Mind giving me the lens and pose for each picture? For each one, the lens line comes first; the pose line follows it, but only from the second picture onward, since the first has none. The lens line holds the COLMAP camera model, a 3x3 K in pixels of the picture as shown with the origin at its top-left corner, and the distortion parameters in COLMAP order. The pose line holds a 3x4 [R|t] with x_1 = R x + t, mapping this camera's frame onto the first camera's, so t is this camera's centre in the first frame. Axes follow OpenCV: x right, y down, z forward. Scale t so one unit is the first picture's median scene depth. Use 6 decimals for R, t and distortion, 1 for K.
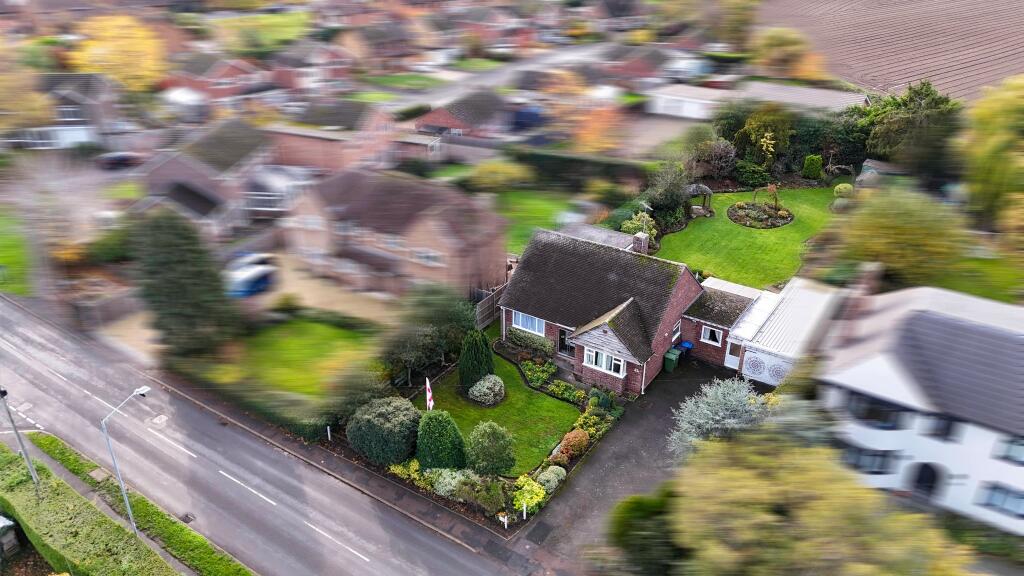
lens RADIAL K [[749.0, 0, 512.0], [0, 749.0, 288.0], [0, 0, 1]] dist [0.091148, -0.087075]
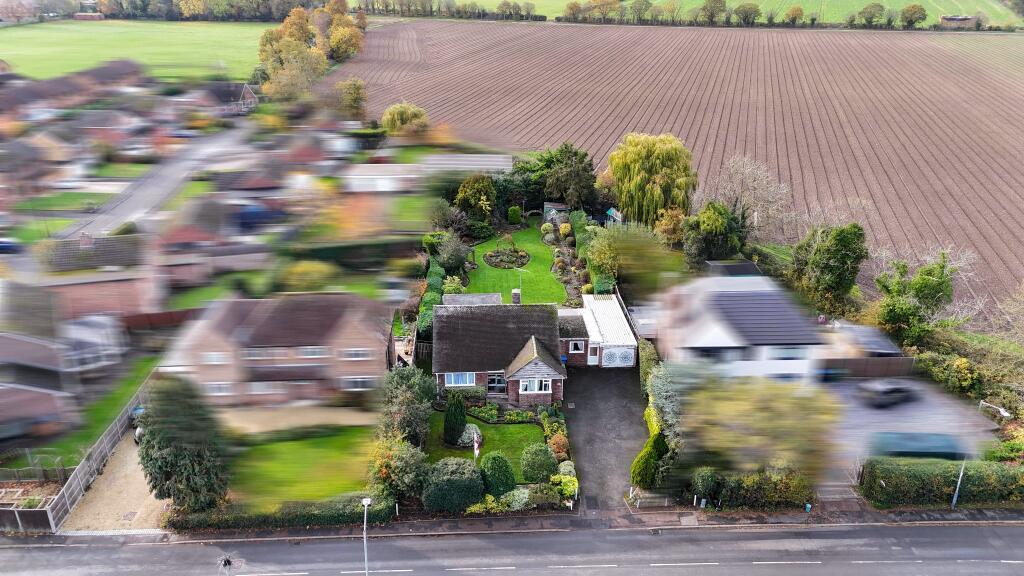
lens RADIAL K [[749.0, 0, 512.0], [0, 749.0, 288.0], [0, 0, 1]] dist [0.091148, -0.087075]
pose [[0.805576, -0.241306, 0.541127, -0.552588], [0.274079, 0.961484, 0.020736, -0.102919], [-0.525289, 0.131607, 0.840685, -0.135835]]
